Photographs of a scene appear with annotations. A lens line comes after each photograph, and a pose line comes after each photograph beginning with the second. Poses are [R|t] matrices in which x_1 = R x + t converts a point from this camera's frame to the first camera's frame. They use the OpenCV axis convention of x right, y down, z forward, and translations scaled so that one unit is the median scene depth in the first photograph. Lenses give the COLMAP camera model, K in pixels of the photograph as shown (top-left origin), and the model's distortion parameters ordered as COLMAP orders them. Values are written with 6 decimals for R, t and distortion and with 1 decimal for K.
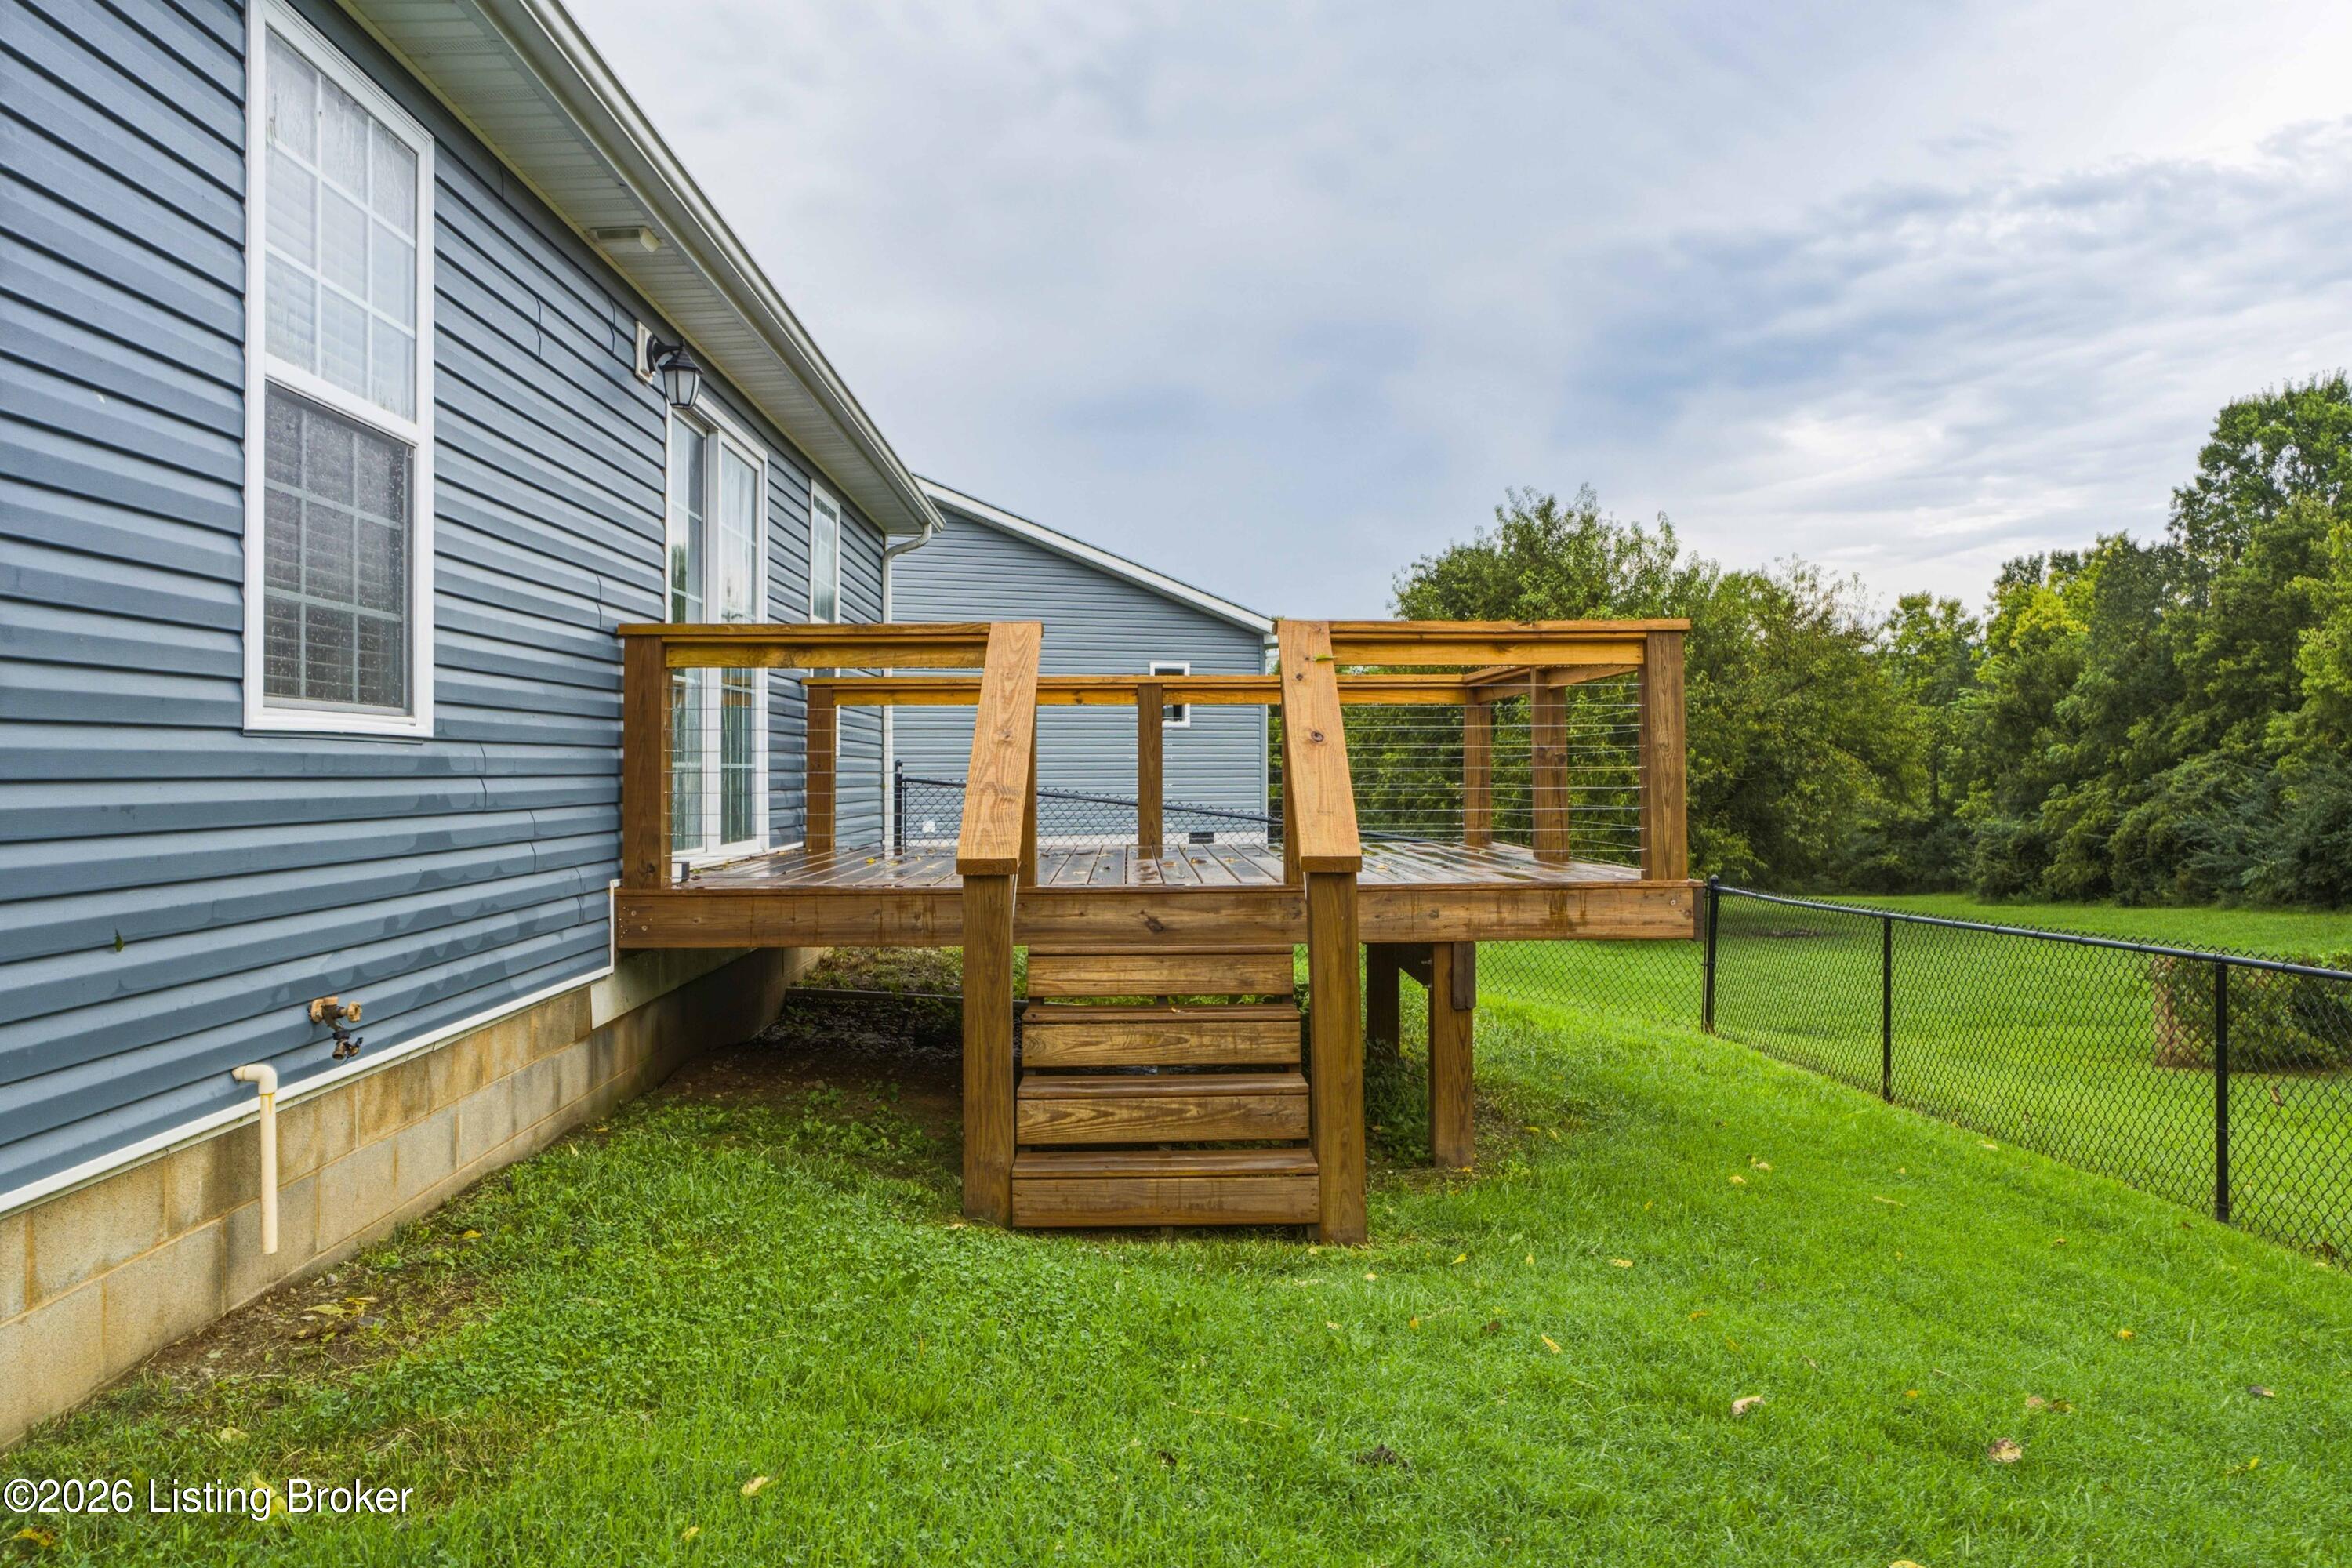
lens RADIAL K [[1701.0, 0, 1172.4], [0, 1701.0, 752.0], [0, 0, 1]] dist [-0.001139, -0.000194]
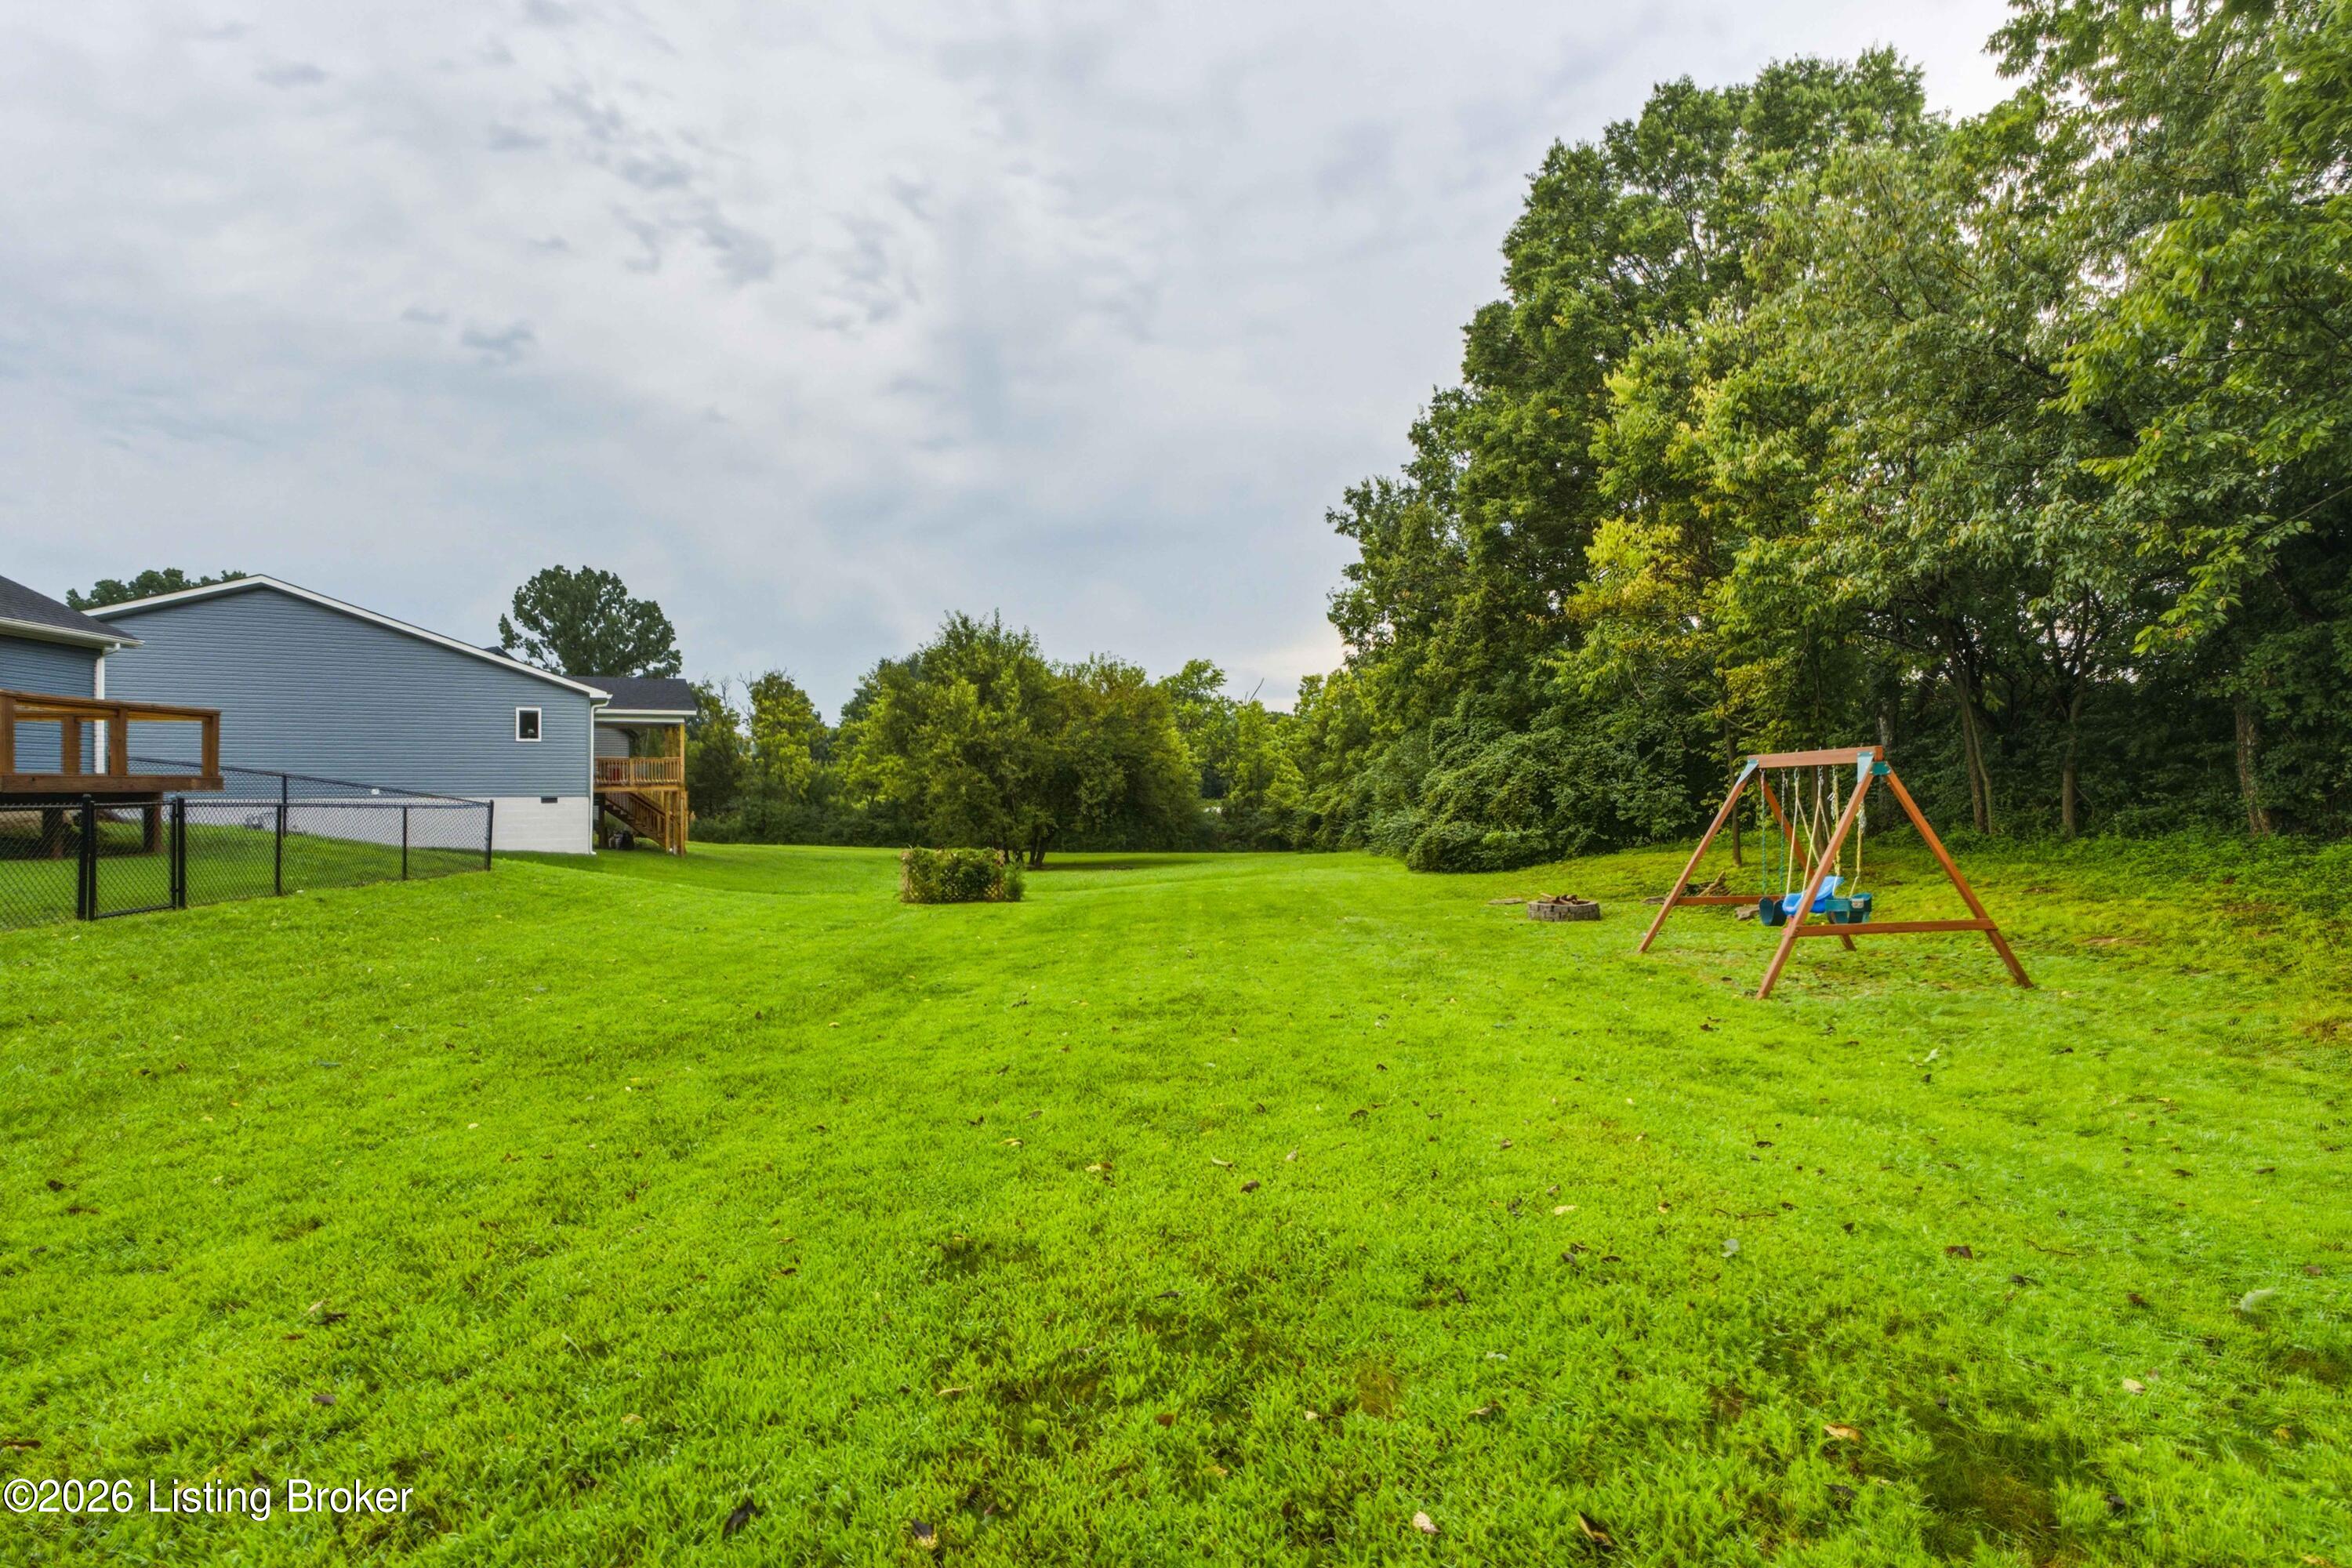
lens RADIAL K [[1113.5, 0, 1180.0], [0, 1113.5, 774.8], [0, 0, 1]] dist [-0.068753, 0.025760]
pose [[0.987941, -0.003144, 0.154801, 1.500612], [0.003231, 0.999995, -0.000312, 0.070398], [-0.154800, 0.000808, 0.987946, -0.871228]]
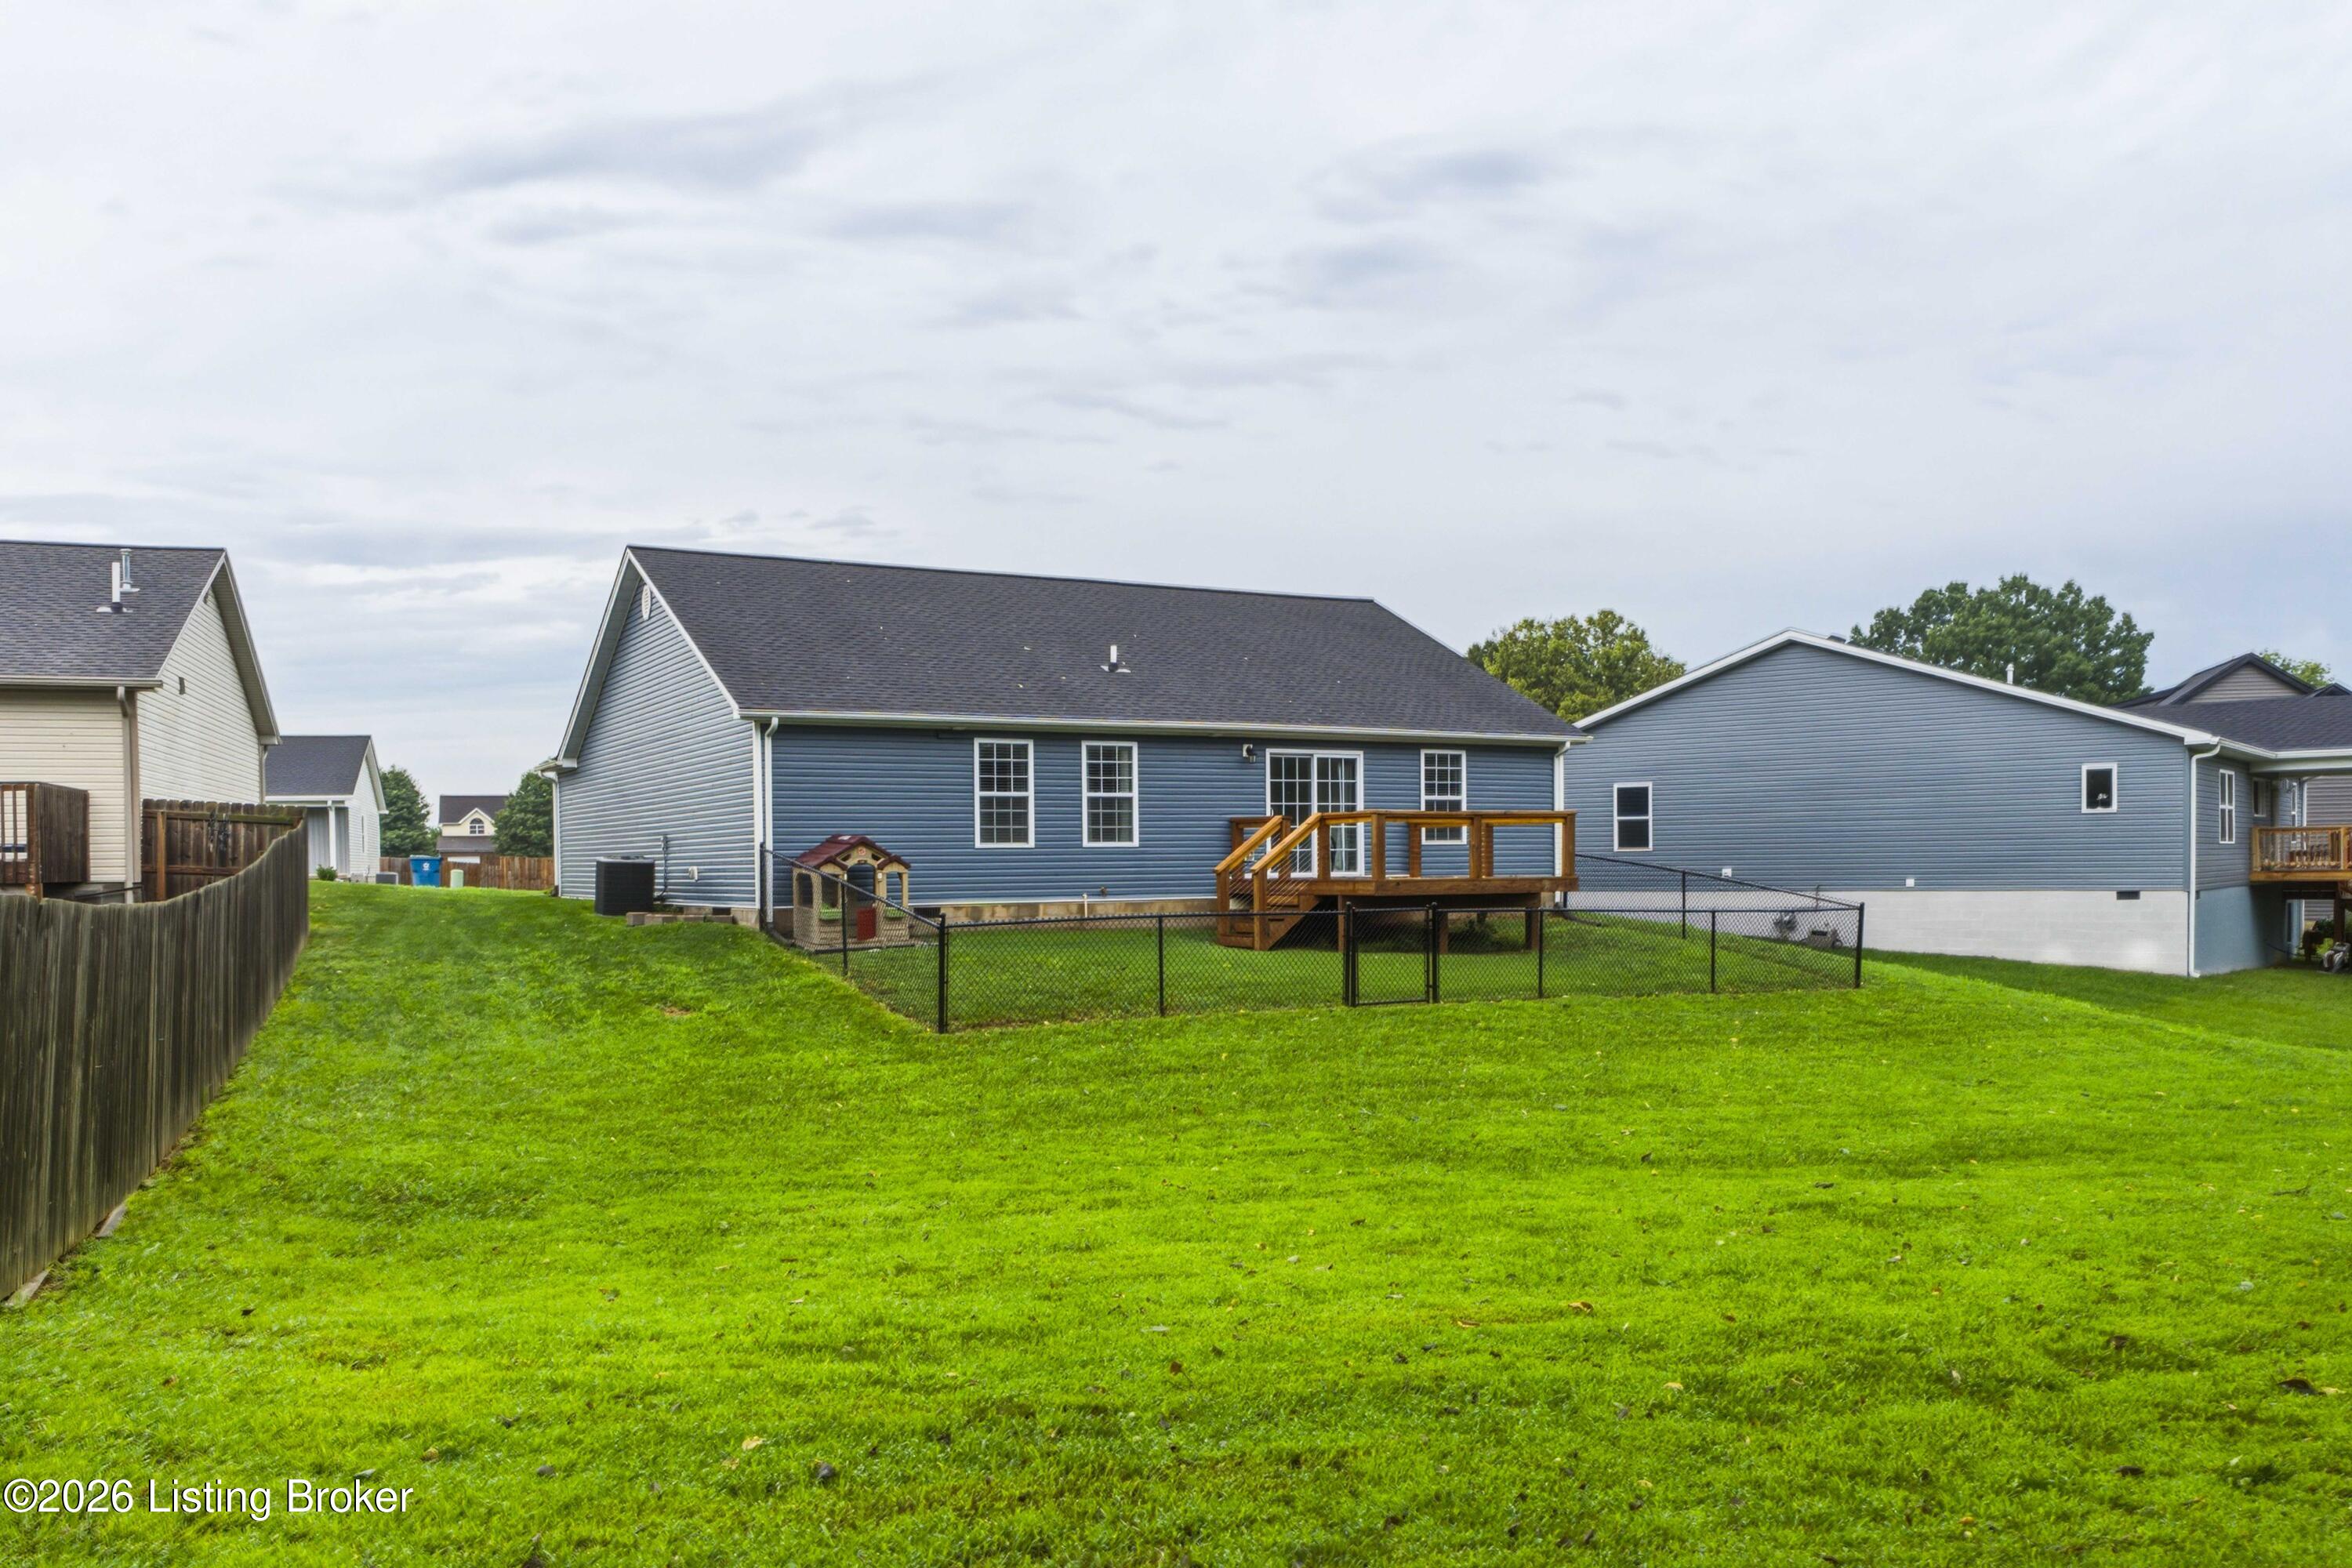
lens RADIAL K [[1816.7, 0, 1247.4], [0, 1816.7, 787.2], [0, 0, 1]] dist [0.044193, 0.000769]
pose [[0.495416, -0.039117, -0.867775, 2.655613], [0.020467, 0.999234, -0.033359, 0.001954], [0.868415, -0.001234, 0.495837, -0.904133]]
